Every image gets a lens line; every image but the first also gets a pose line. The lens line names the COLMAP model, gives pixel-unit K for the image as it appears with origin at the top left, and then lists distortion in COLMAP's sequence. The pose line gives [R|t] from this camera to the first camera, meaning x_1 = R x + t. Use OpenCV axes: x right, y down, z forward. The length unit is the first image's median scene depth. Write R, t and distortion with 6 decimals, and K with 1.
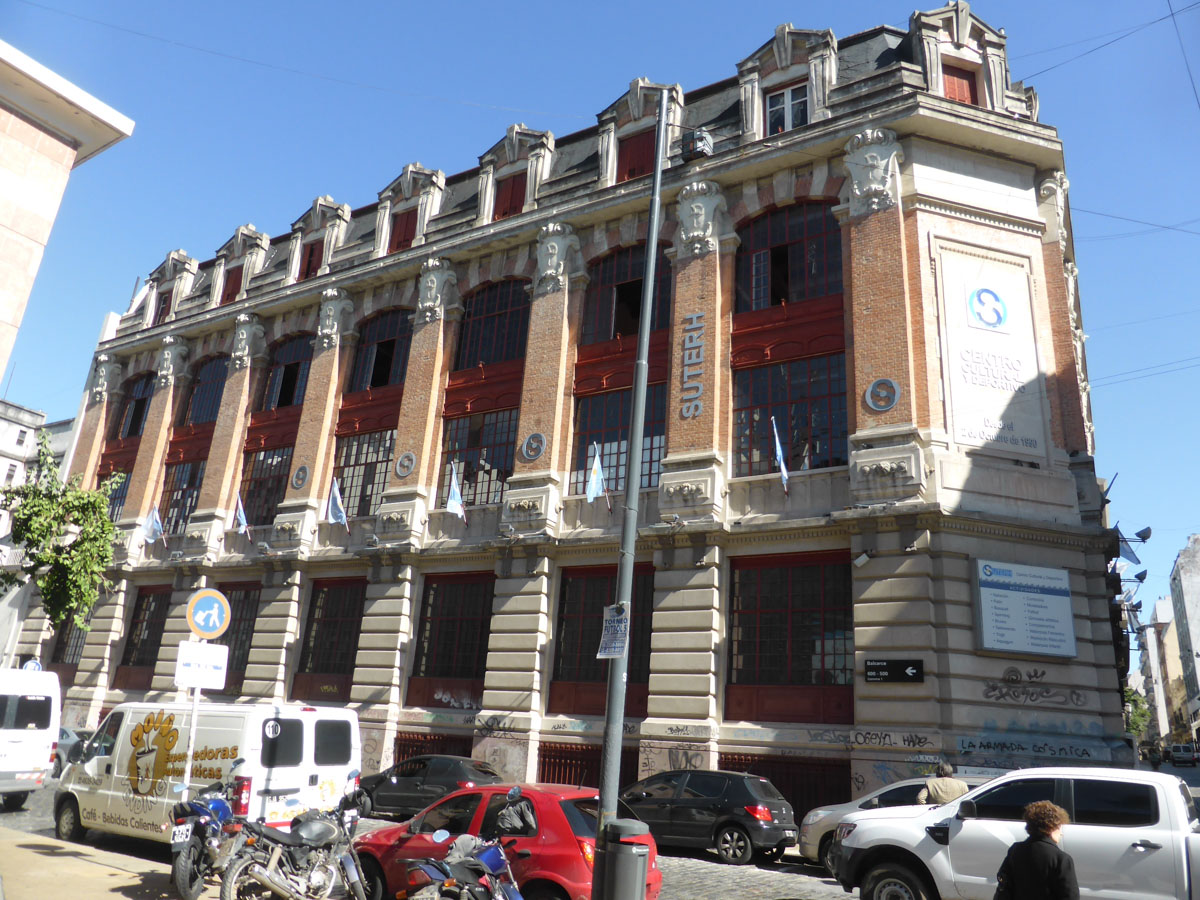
lens RADIAL K [[812.2, 0, 601.0], [0, 812.2, 448.3], [0, 0, 1]] dist [-0.041548, -0.010008]
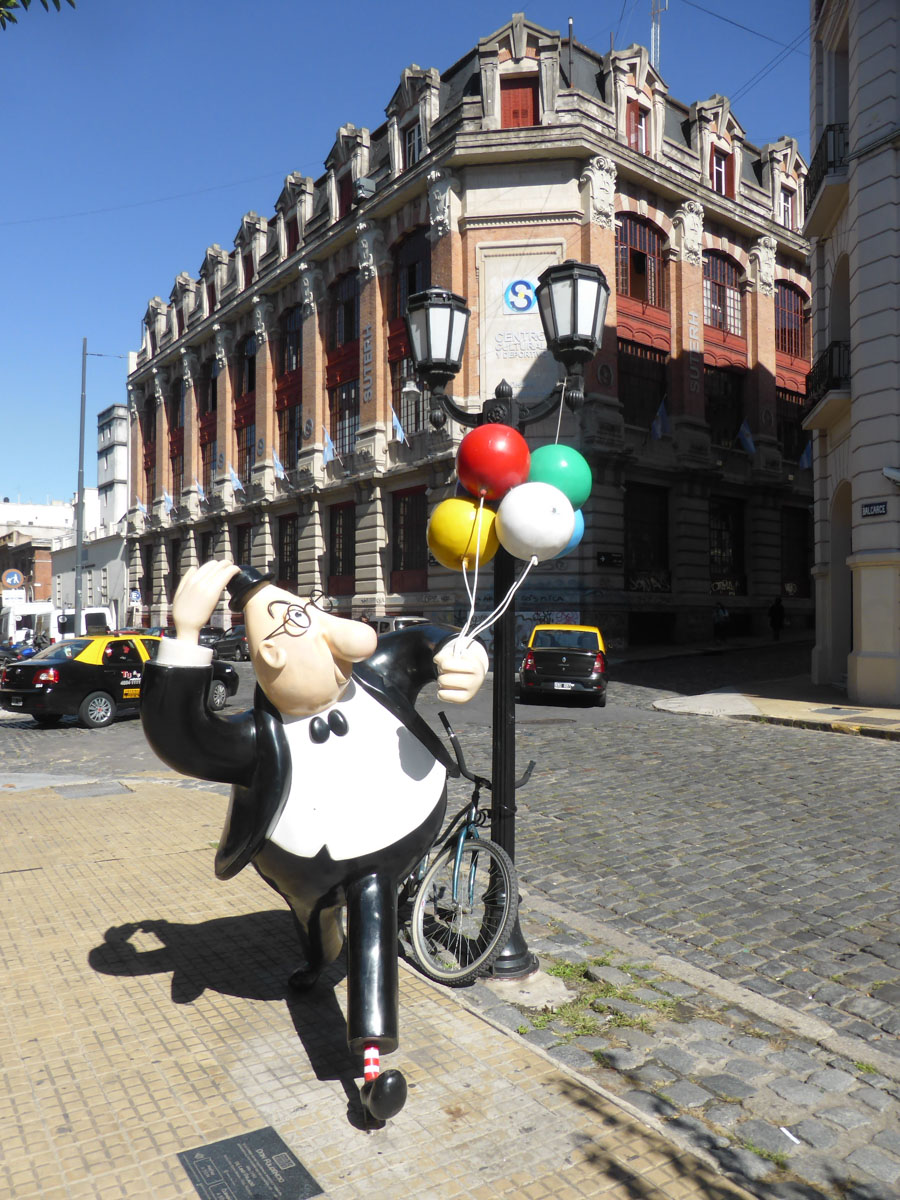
lens RADIAL K [[882.2, 0, 442.5], [0, 882.2, 587.5], [0, 0, 1]] dist [-0.082020, 0.022309]
pose [[0.902731, -0.082201, -0.422279, 0.358950], [0.209867, 0.941000, 0.265471, -0.049235], [0.375543, -0.328272, 0.866721, -0.189784]]
